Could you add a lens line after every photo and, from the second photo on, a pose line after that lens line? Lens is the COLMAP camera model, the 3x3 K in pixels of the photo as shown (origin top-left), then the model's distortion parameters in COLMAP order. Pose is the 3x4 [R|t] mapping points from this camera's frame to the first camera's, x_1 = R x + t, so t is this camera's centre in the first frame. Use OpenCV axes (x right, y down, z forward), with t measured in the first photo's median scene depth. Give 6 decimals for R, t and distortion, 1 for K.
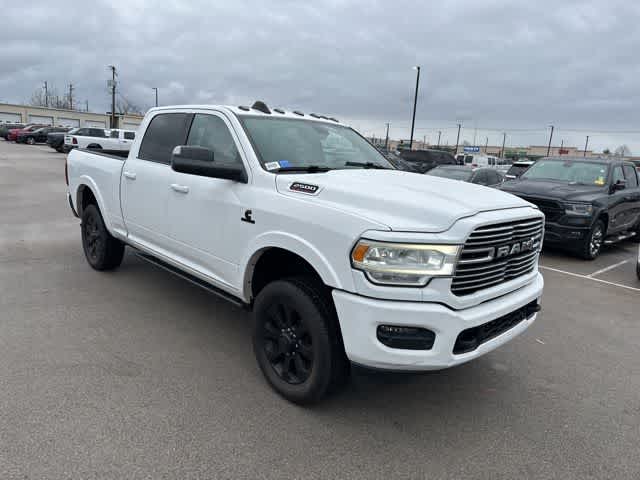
lens RADIAL K [[442.7, 0, 320.0], [0, 442.7, 240.0], [0, 0, 1]] dist [0.077596, -0.070633]
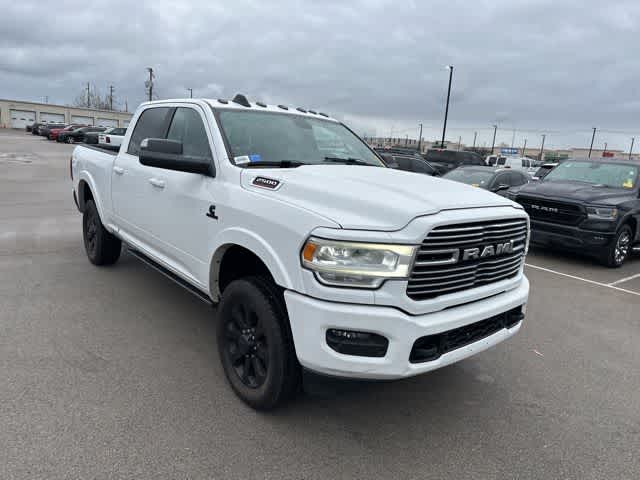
lens RADIAL K [[442.7, 0, 320.0], [0, 442.7, 240.0], [0, 0, 1]] dist [0.077596, -0.070633]
pose [[0.997410, 0.020953, -0.068799, 0.135514], [-0.021109, 0.999776, -0.001534, 0.004642], [0.068752, 0.002983, 0.997629, 0.051305]]
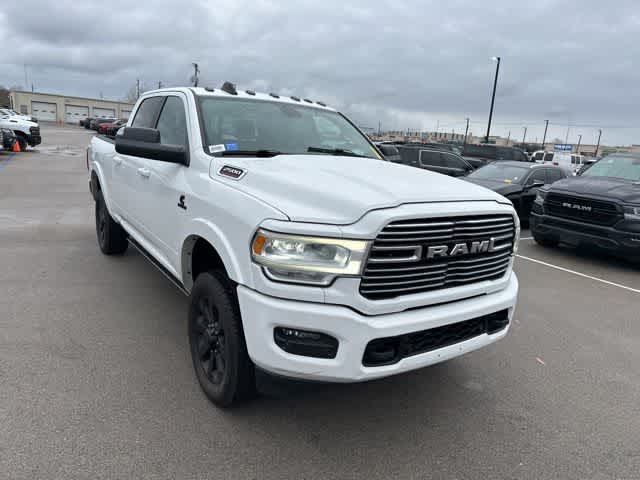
lens RADIAL K [[445.6, 0, 322.0], [0, 445.6, 244.0], [0, 0, 1]] dist [0.058566, -0.066123]
pose [[0.987022, 0.046796, -0.153614, 0.270741], [-0.044229, 0.998819, 0.020090, 0.003750], [0.154373, -0.013035, 0.987927, 0.107702]]
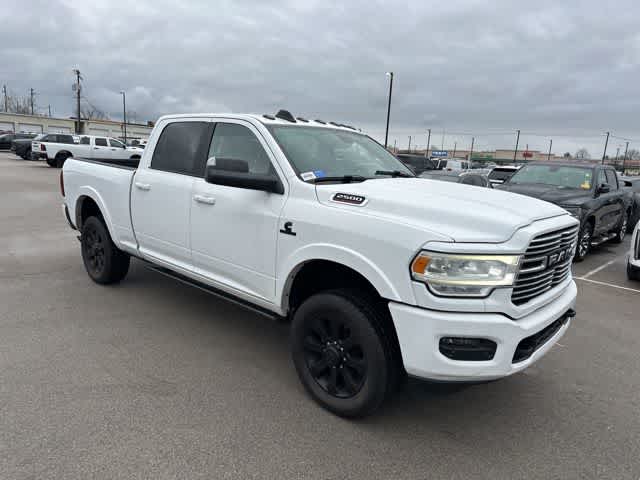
lens RADIAL K [[443.0, 0, 319.7], [0, 443.0, 245.8], [0, 0, 1]] dist [0.076764, -0.066567]
pose [[0.998007, -0.019407, 0.060045, -0.148535], [0.019301, 0.999811, 0.002338, -0.015123], [-0.060079, -0.001175, 0.998193, 0.018304]]
